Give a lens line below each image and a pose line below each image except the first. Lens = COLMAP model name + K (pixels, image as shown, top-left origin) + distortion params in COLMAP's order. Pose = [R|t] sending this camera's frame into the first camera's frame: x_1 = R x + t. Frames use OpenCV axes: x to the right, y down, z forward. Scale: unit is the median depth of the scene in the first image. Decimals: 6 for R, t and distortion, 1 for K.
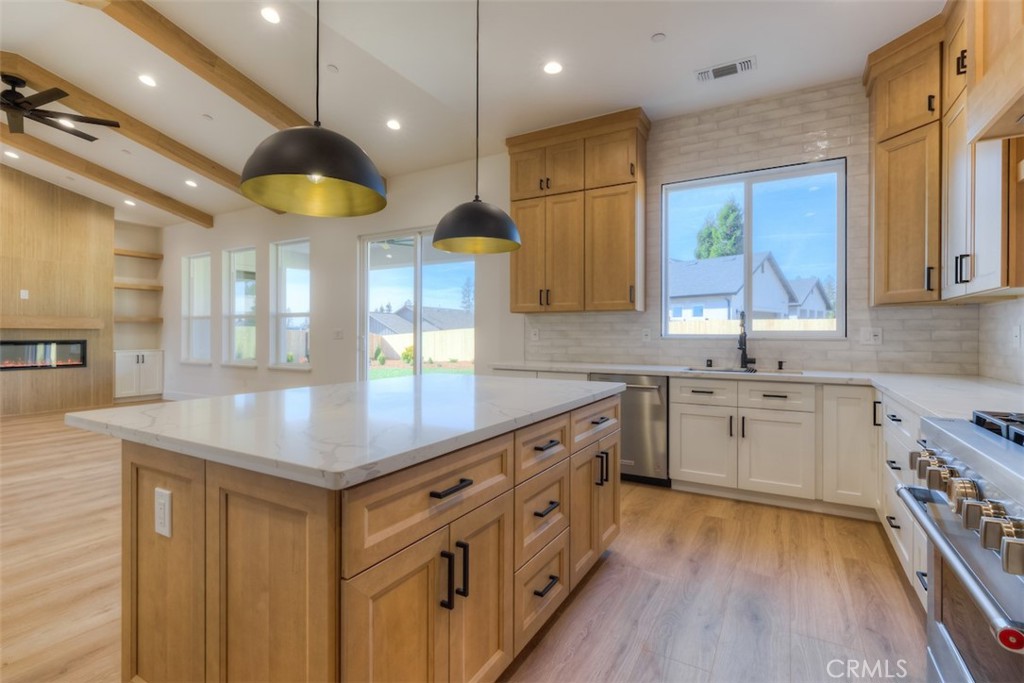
lens RADIAL K [[475.8, 0, 515.6], [0, 475.8, 335.1], [0, 0, 1]] dist [-0.001331, 0.000149]
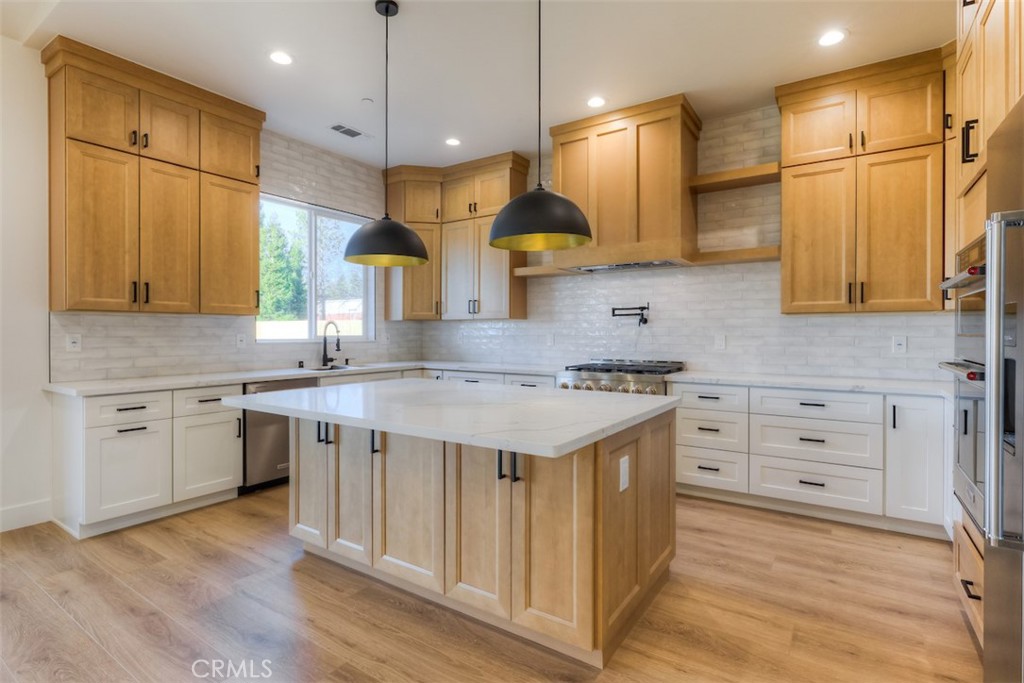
lens RADIAL K [[496.4, 0, 515.4], [0, 496.4, 334.9], [0, 0, 1]] dist [-0.002133, 0.000290]
pose [[0.070780, -0.005374, 0.997478, -0.417865], [0.004053, 0.999979, 0.005100, -0.008731], [-0.997484, 0.003681, 0.070800, 0.225689]]
